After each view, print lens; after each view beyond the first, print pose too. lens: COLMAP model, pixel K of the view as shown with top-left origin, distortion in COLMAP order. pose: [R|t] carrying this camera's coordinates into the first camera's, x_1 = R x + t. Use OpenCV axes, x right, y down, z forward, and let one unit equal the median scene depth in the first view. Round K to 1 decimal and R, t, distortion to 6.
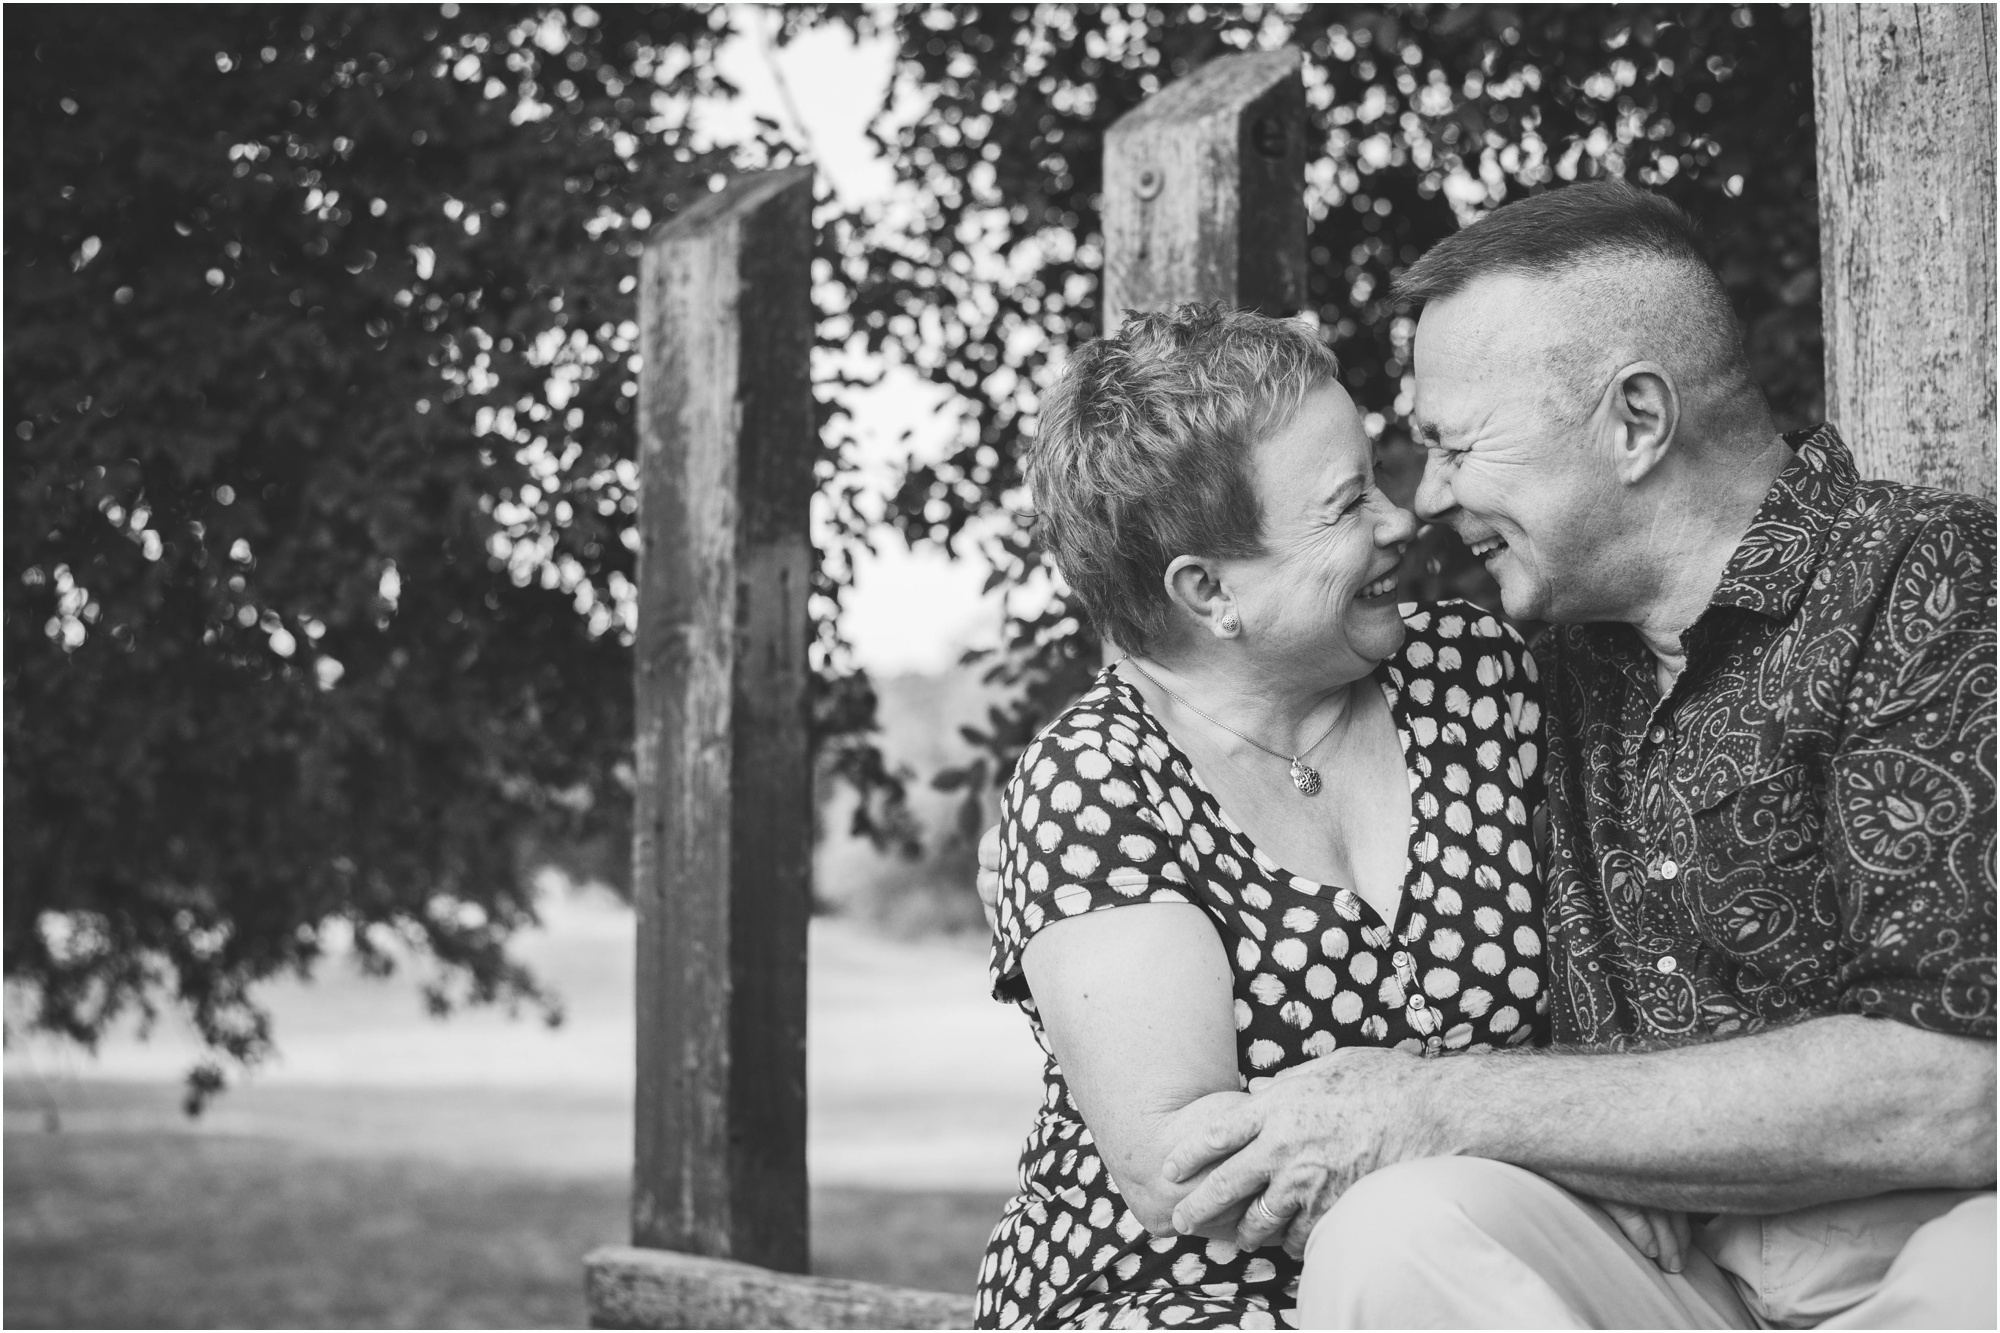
lens RADIAL K [[3137.9, 0, 1000.0], [0, 3137.9, 666.5], [0, 0, 1]] dist [-0.122583, 0.145178]
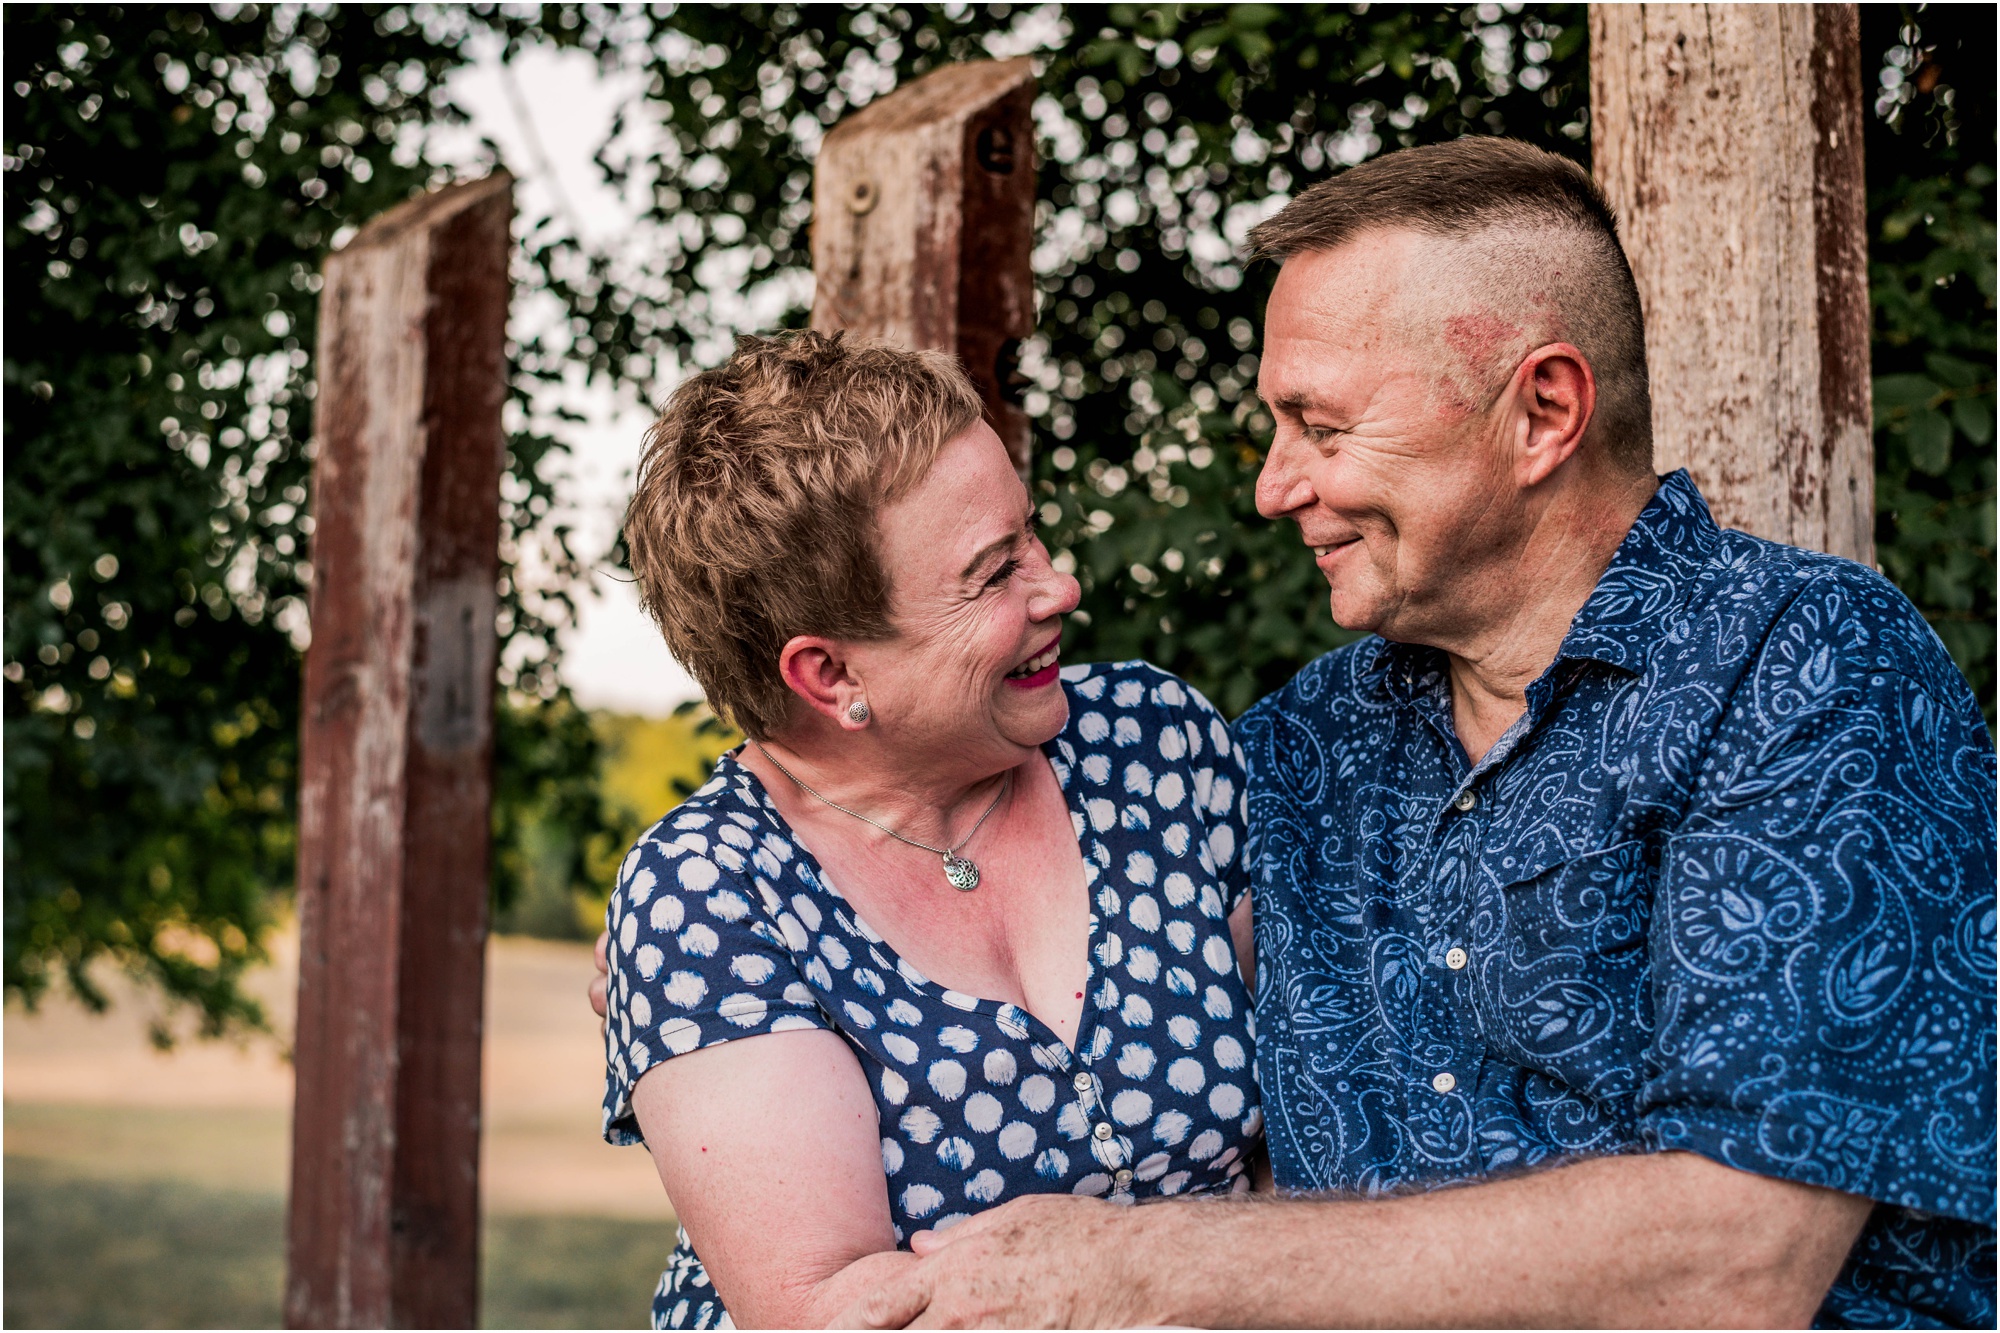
lens RADIAL K [[2962.4, 0, 1000.0], [0, 2962.4, 666.5], [0, 0, 1]] dist [-0.116819, 0.095034]
pose [[0.996619, 0.023146, 0.078840, 0.020025], [-0.021984, 0.999637, -0.015574, -0.003877], [-0.079172, 0.013789, 0.996766, 0.122032]]
